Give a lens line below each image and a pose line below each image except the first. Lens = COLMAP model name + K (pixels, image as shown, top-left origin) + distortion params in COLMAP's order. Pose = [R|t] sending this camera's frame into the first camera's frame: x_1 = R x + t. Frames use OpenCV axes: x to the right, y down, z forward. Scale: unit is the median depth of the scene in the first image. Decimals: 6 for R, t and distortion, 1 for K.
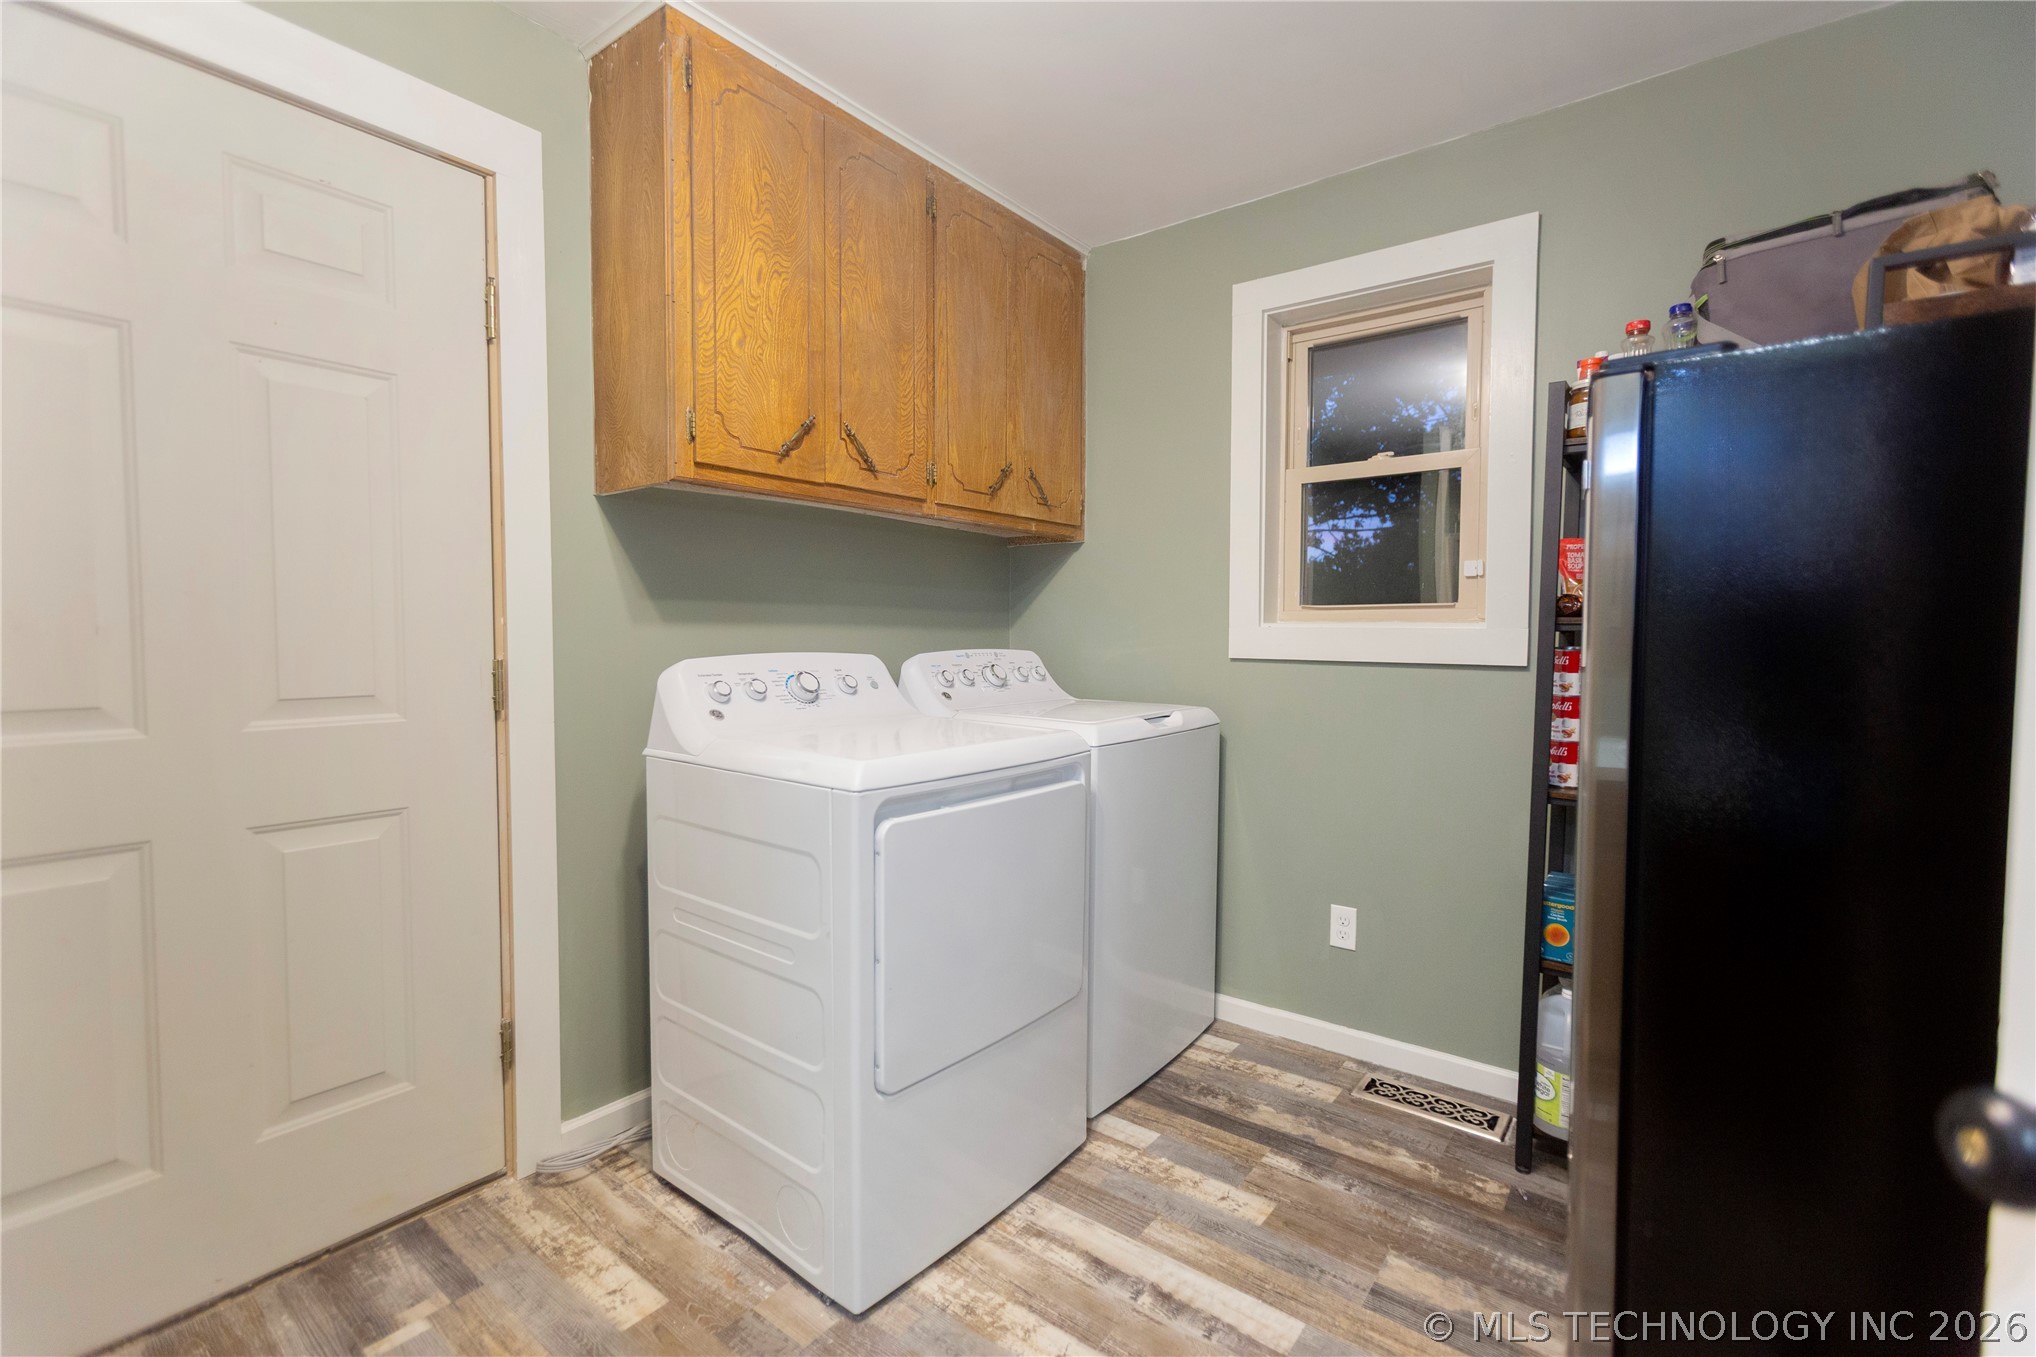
lens RADIAL K [[916.5, 0, 1007.9], [0, 916.5, 675.0], [0, 0, 1]] dist [-0.003990, 0.006891]
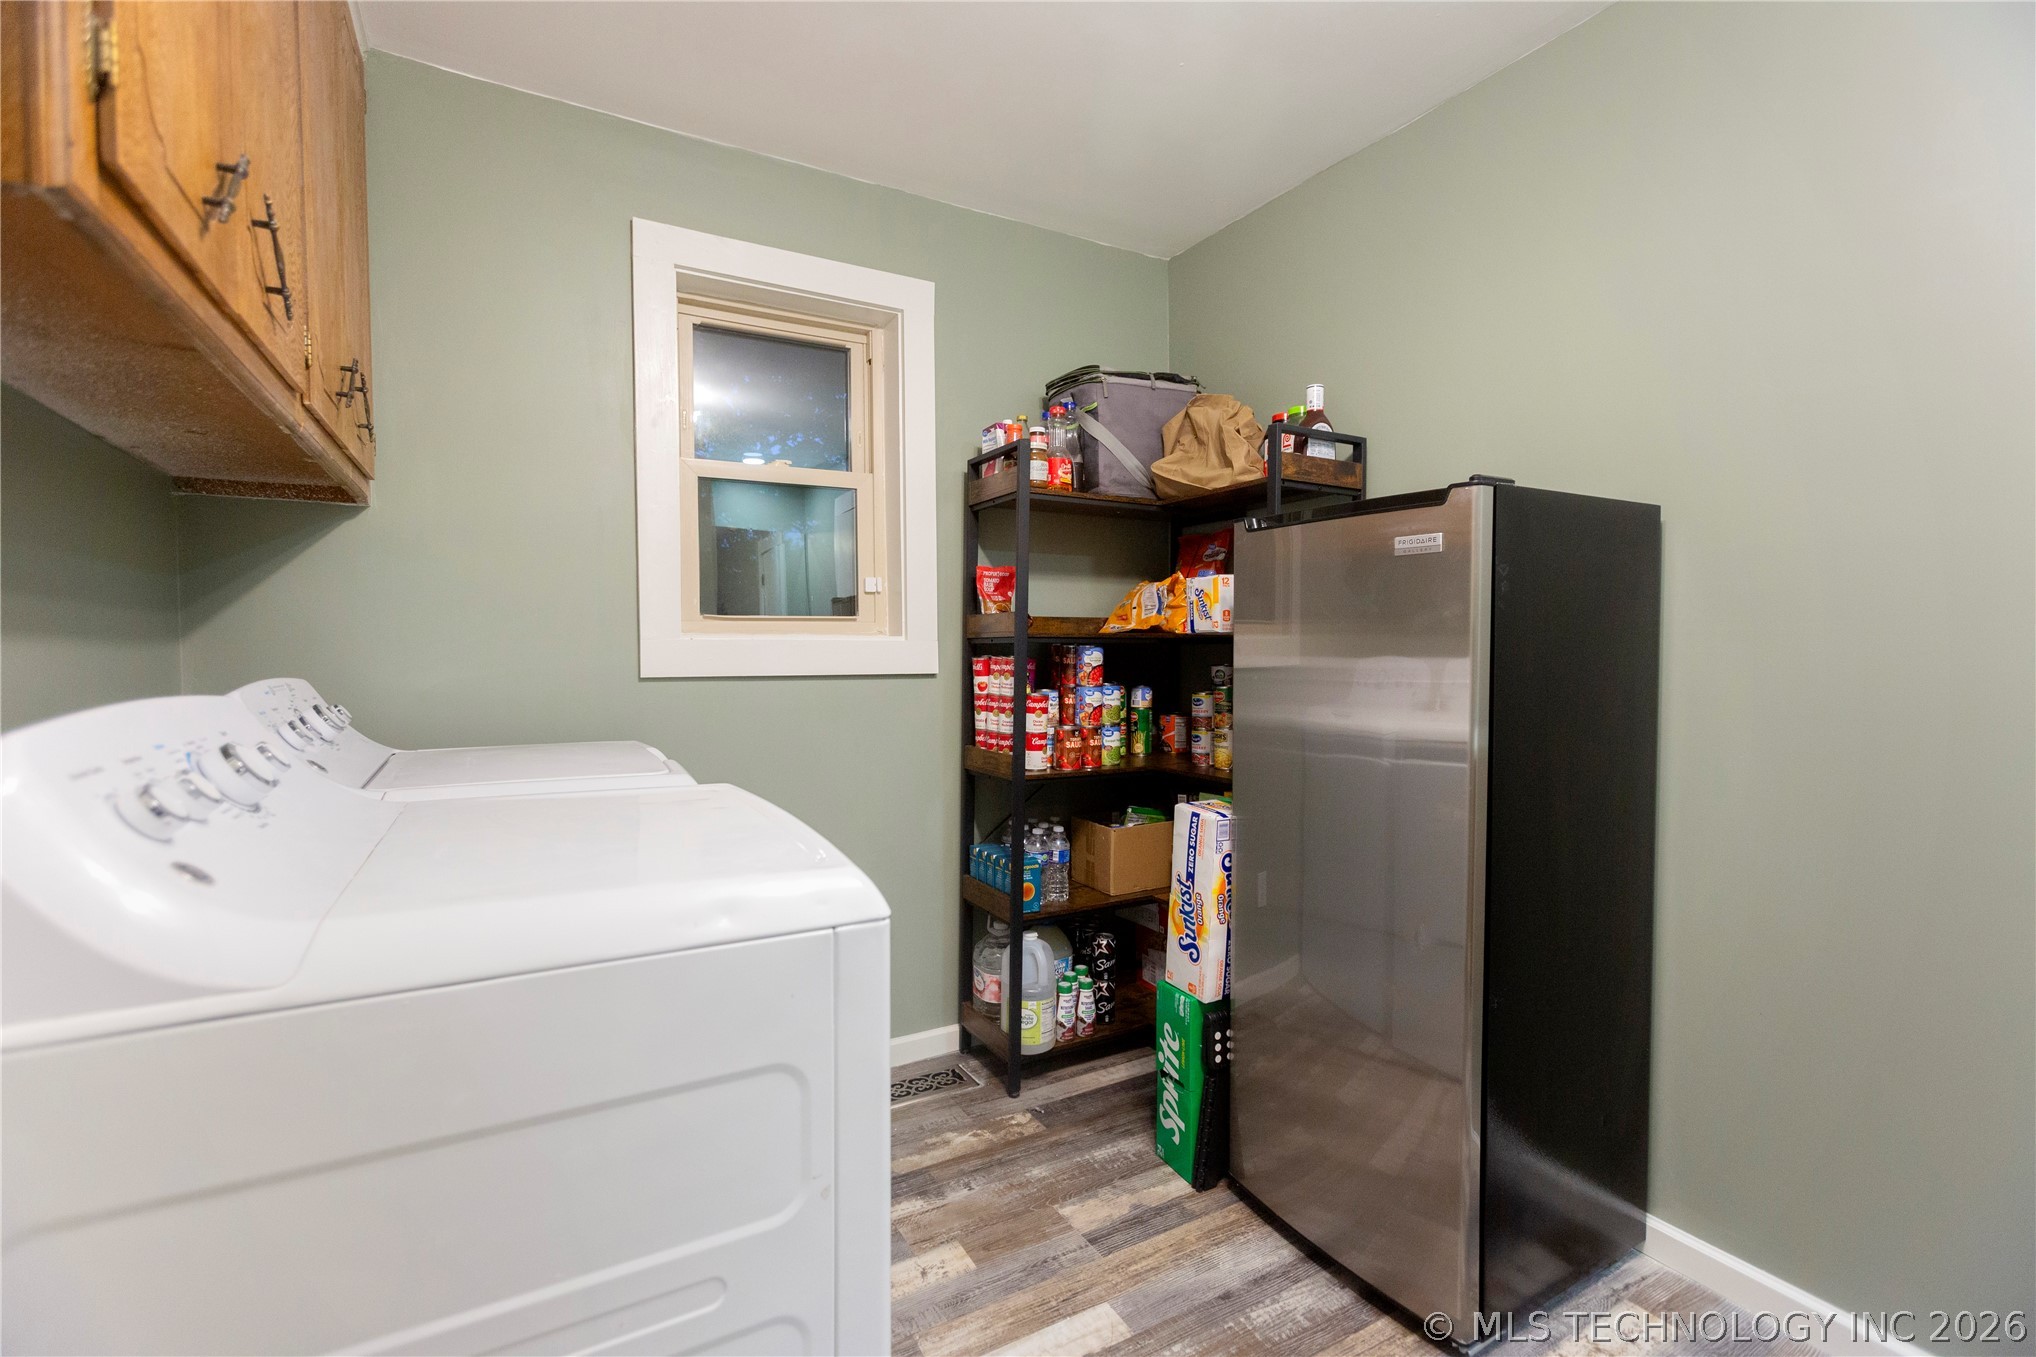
lens RADIAL K [[916.5, 0, 1016.0], [0, 916.5, 674.2], [0, 0, 1]] dist [-0.003990, 0.006891]
pose [[0.370549, -0.034885, 0.928158, -0.543999], [0.048405, 0.998662, 0.018210, -0.028755], [-0.927551, 0.038180, 0.371742, 0.556205]]
